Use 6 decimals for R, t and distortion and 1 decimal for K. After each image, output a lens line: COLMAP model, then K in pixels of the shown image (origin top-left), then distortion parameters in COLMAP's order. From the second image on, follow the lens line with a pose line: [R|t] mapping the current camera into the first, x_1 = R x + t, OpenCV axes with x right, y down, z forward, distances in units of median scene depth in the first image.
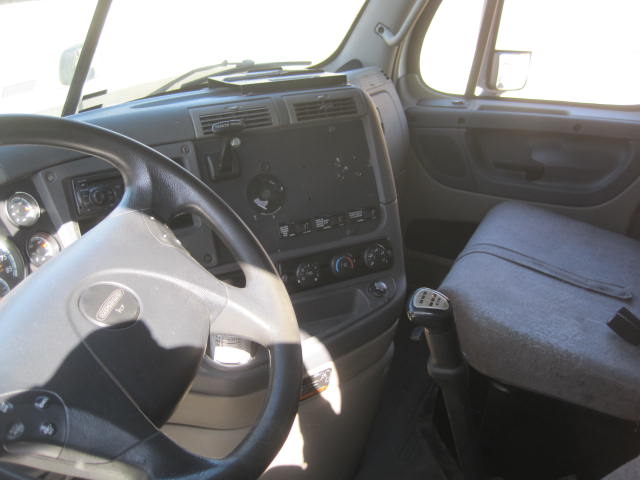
lens RADIAL K [[648.5, 0, 314.6], [0, 648.5, 236.7], [0, 0, 1]] dist [-0.122108, 0.000000]
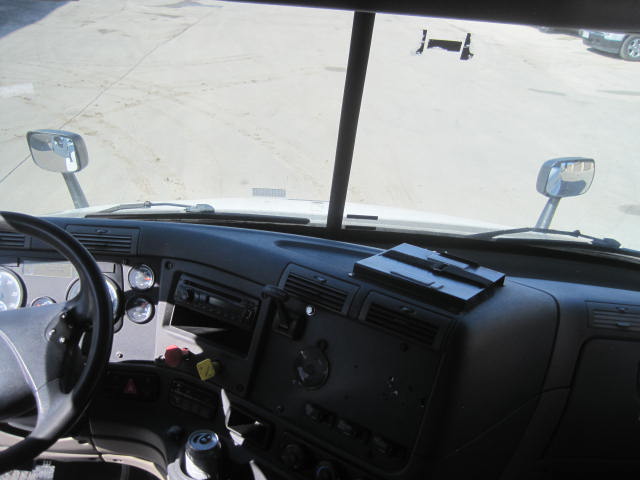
lens RADIAL K [[648.5, 0, 320.4], [0, 648.5, 242.1], [0, 0, 1]] dist [-0.122108, 0.000000]
pose [[0.447546, 0.365813, -0.816017, 0.674346], [-0.425021, 0.889866, 0.165816, -0.408462], [0.786803, 0.272614, 0.553735, 0.386101]]
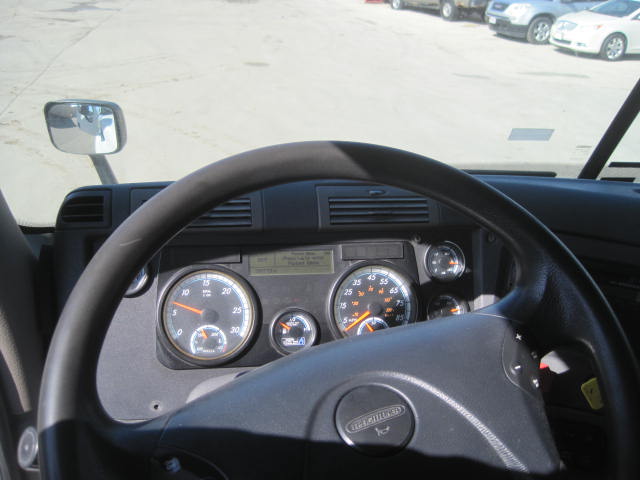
lens RADIAL K [[648.5, 0, 318.0], [0, 648.5, 239.9], [0, 0, 1]] dist [-0.122108, 0.000000]
pose [[0.591945, 0.316304, -0.741318, 0.073590], [-0.369380, 0.923960, 0.099282, -0.074059], [0.716351, 0.215059, 0.663770, 0.205289]]
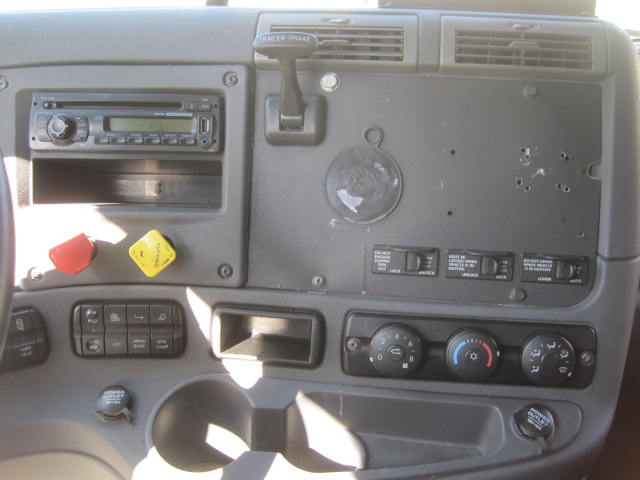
lens RADIAL K [[648.5, 0, 320.6], [0, 648.5, 240.1], [0, 0, 1]] dist [-0.122108, 0.000000]
pose [[0.827611, 0.241480, -0.506703, 0.178493], [-0.238939, 0.968417, 0.071255, -0.050230], [0.507906, 0.062099, 0.859171, 0.505698]]
